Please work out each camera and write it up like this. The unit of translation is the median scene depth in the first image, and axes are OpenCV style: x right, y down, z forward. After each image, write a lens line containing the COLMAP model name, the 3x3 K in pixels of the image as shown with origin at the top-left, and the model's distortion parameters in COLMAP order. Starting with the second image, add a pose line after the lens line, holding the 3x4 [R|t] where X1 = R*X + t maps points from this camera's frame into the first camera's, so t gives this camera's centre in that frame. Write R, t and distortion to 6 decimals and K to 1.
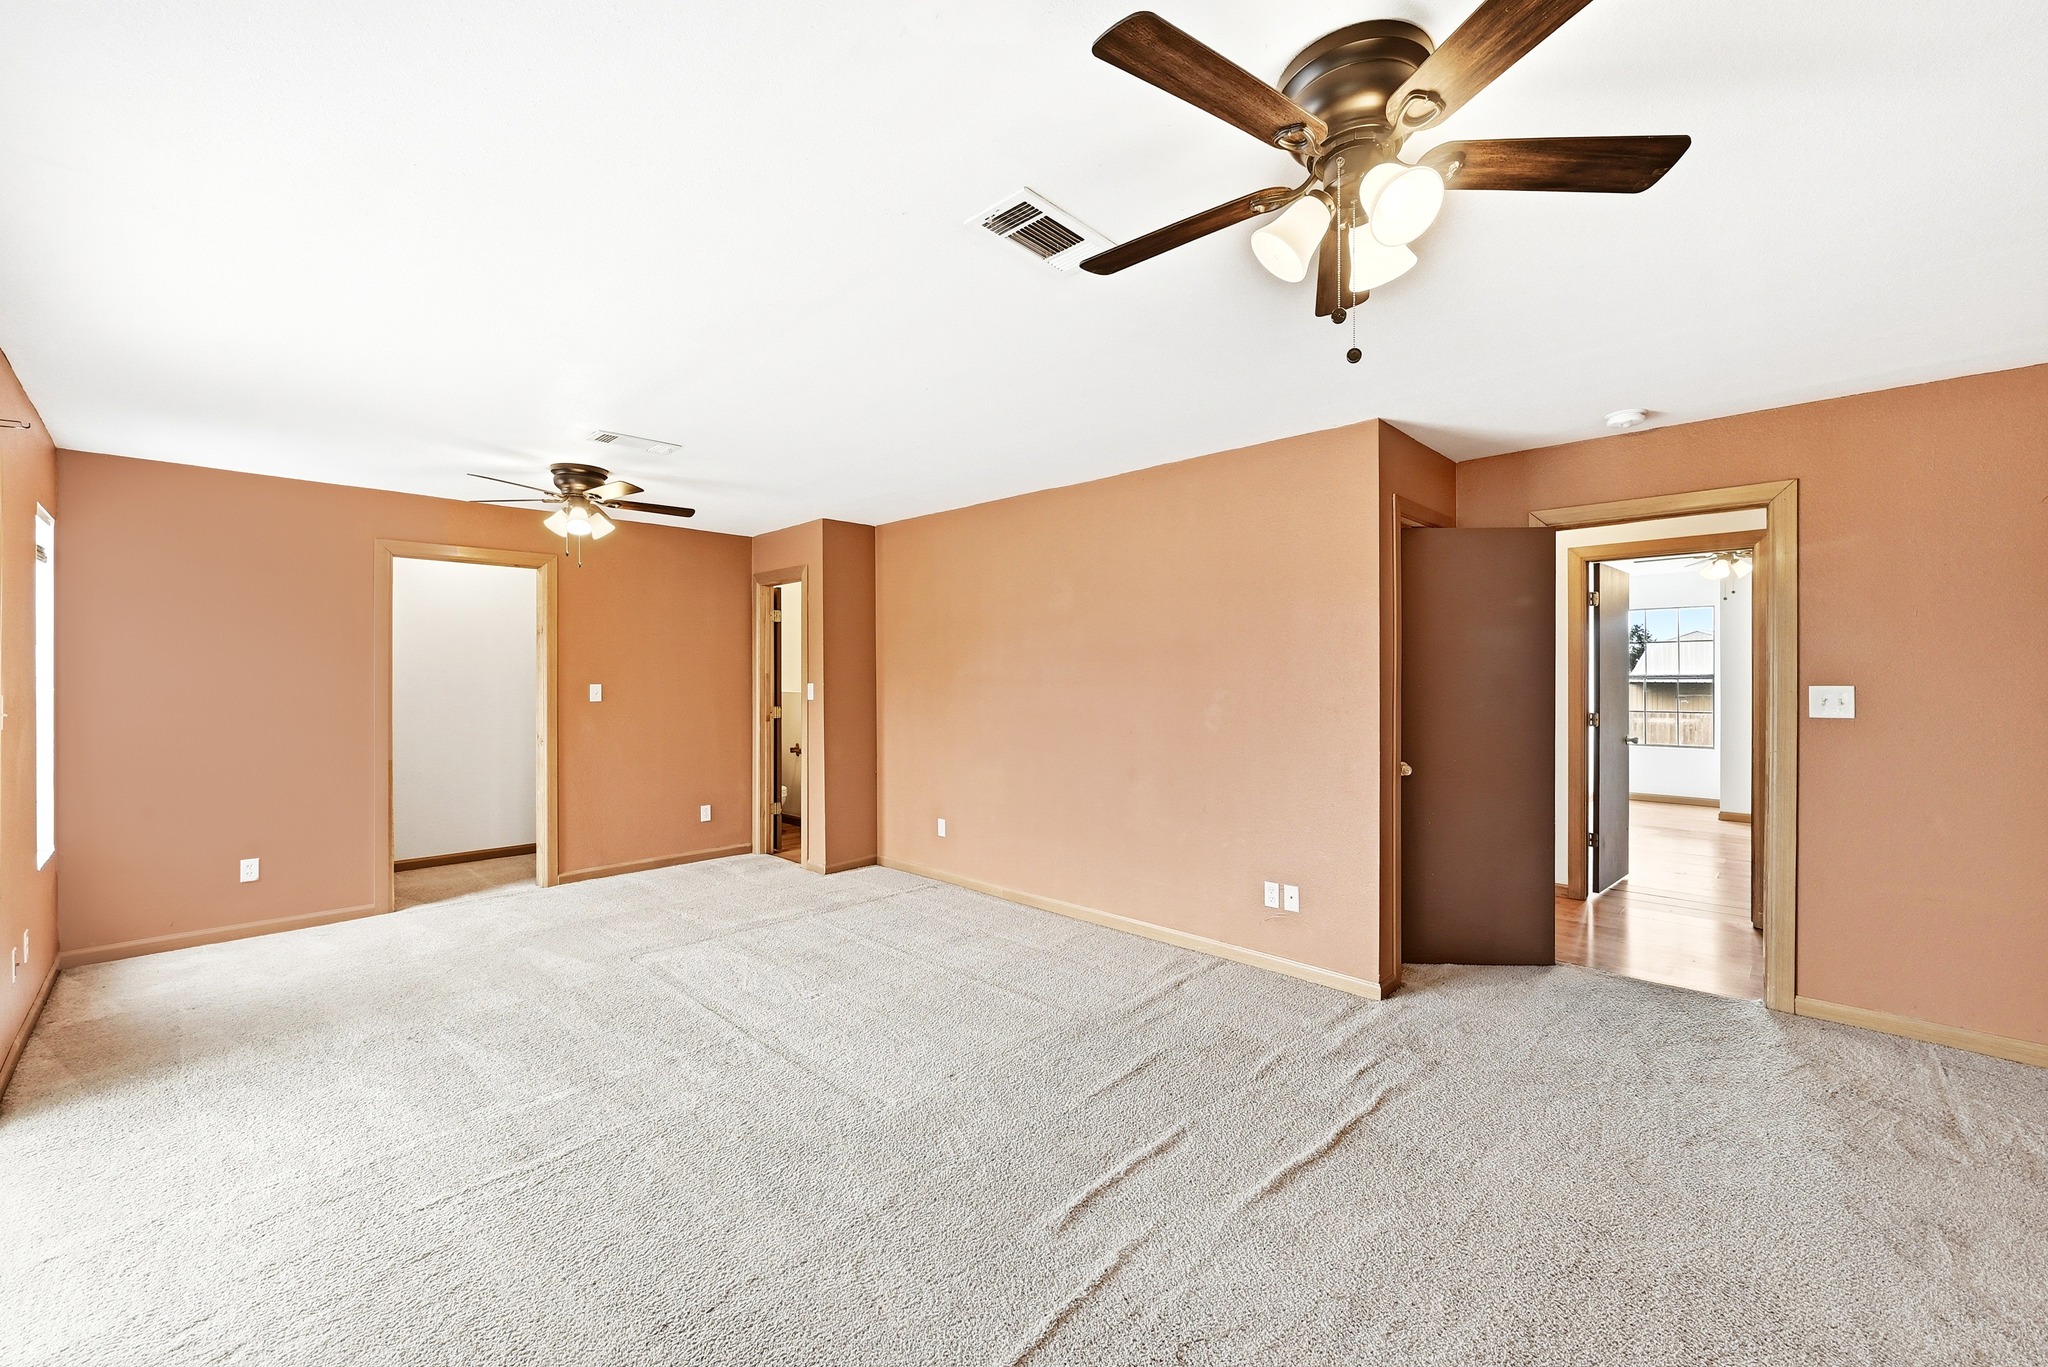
lens RADIAL K [[817.1, 0, 1028.1], [0, 817.1, 675.2], [0, 0, 1]] dist [-0.000229, 0.000056]
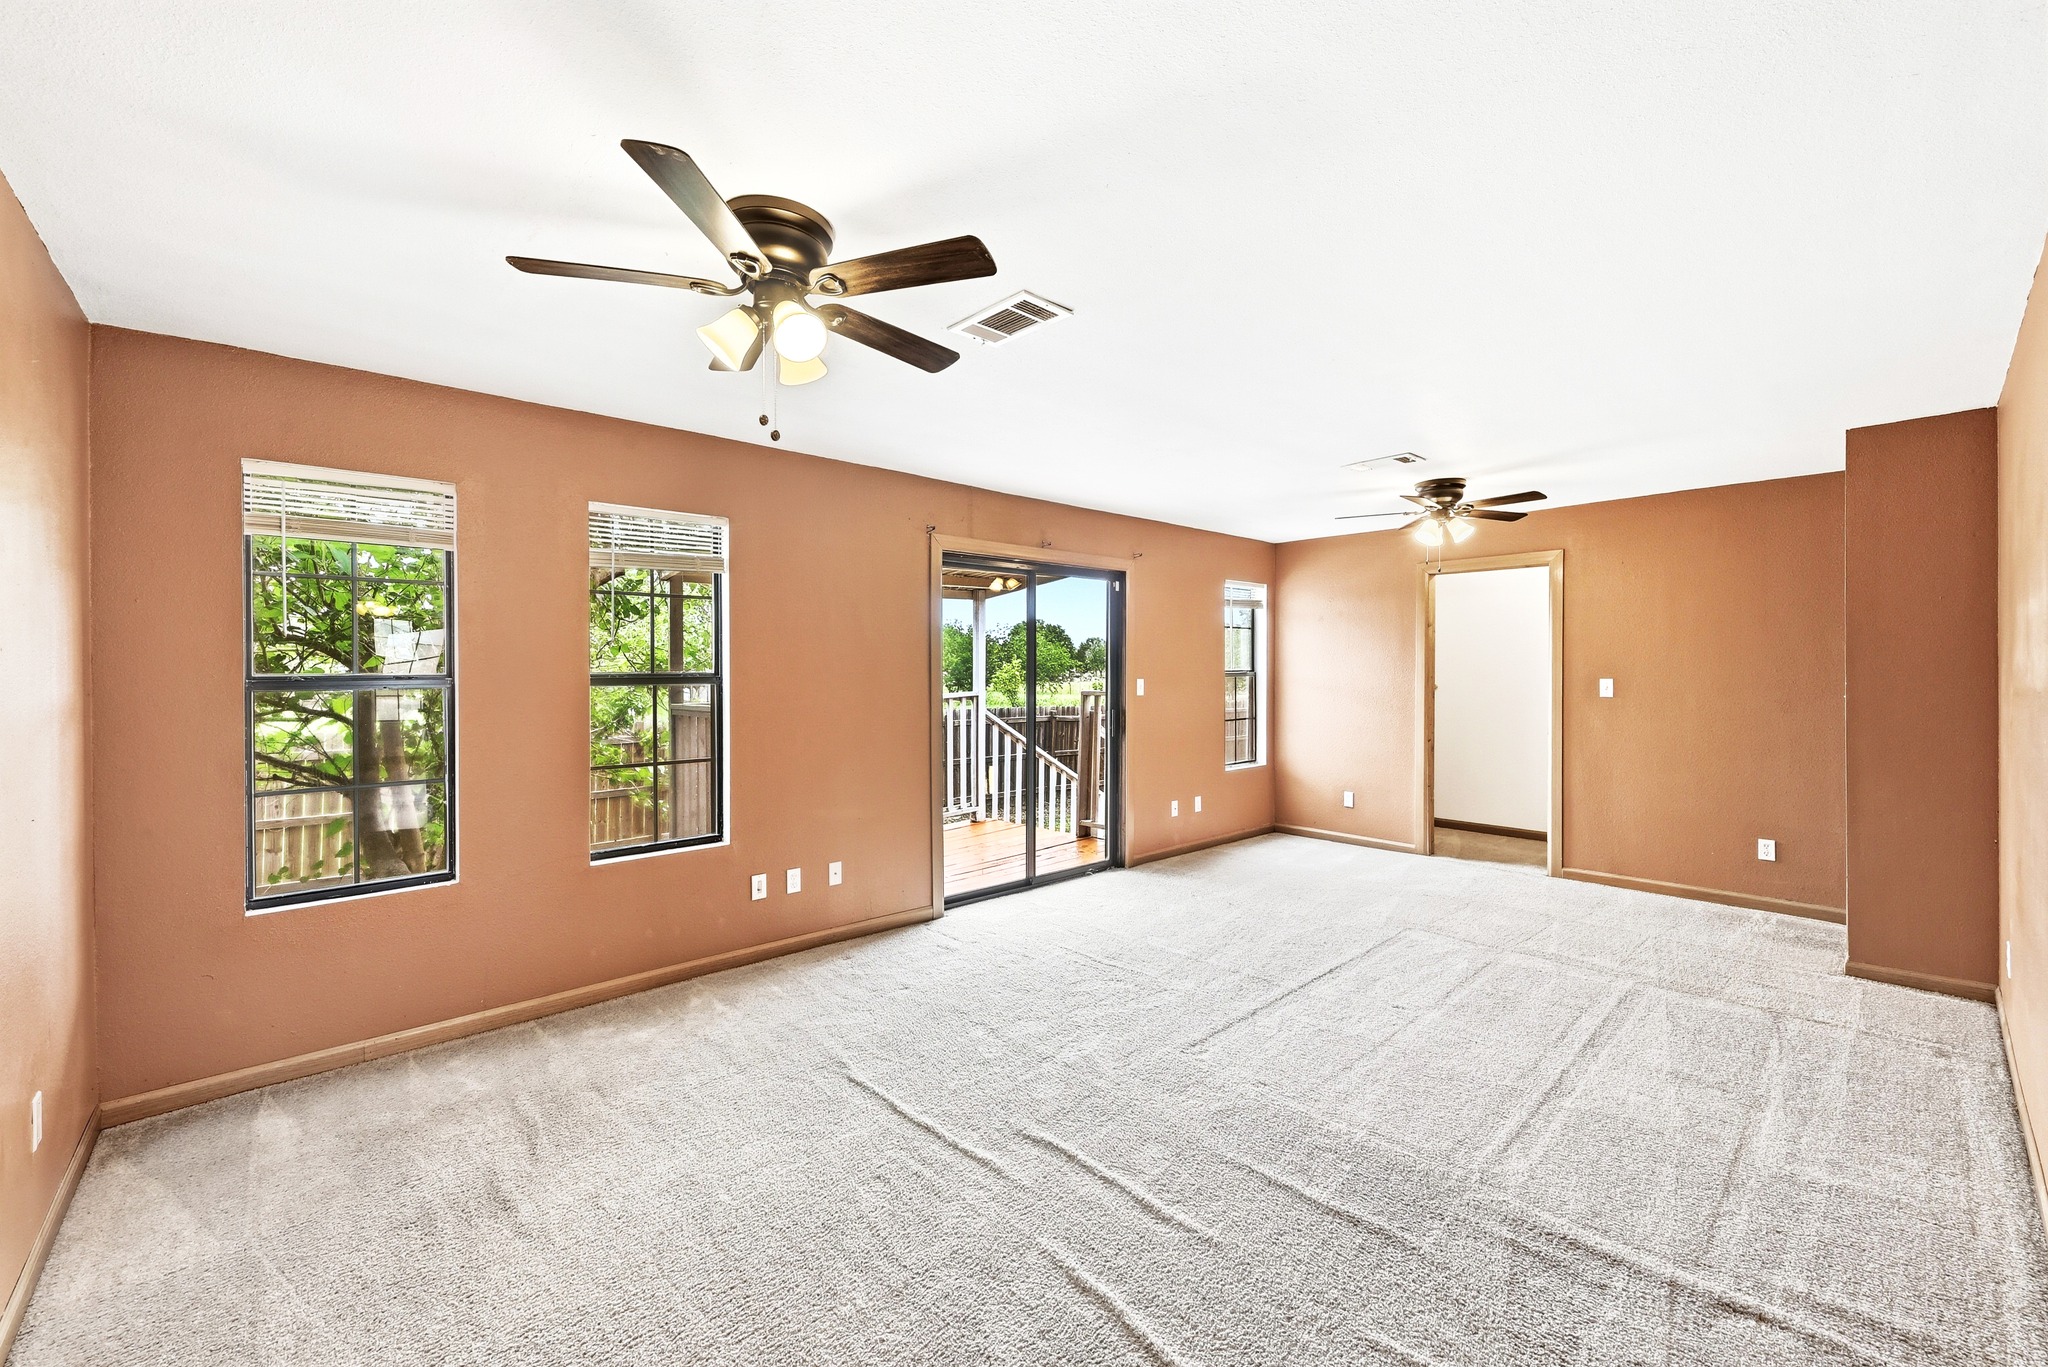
lens RADIAL K [[817.1, 0, 1028.1], [0, 817.1, 675.2], [0, 0, 1]] dist [-0.000229, 0.000056]
pose [[-0.063704, 0.007735, -0.997939, 0.634877], [0.002636, 0.999968, 0.007583, -0.002866], [0.997965, -0.002147, -0.063722, 0.559451]]
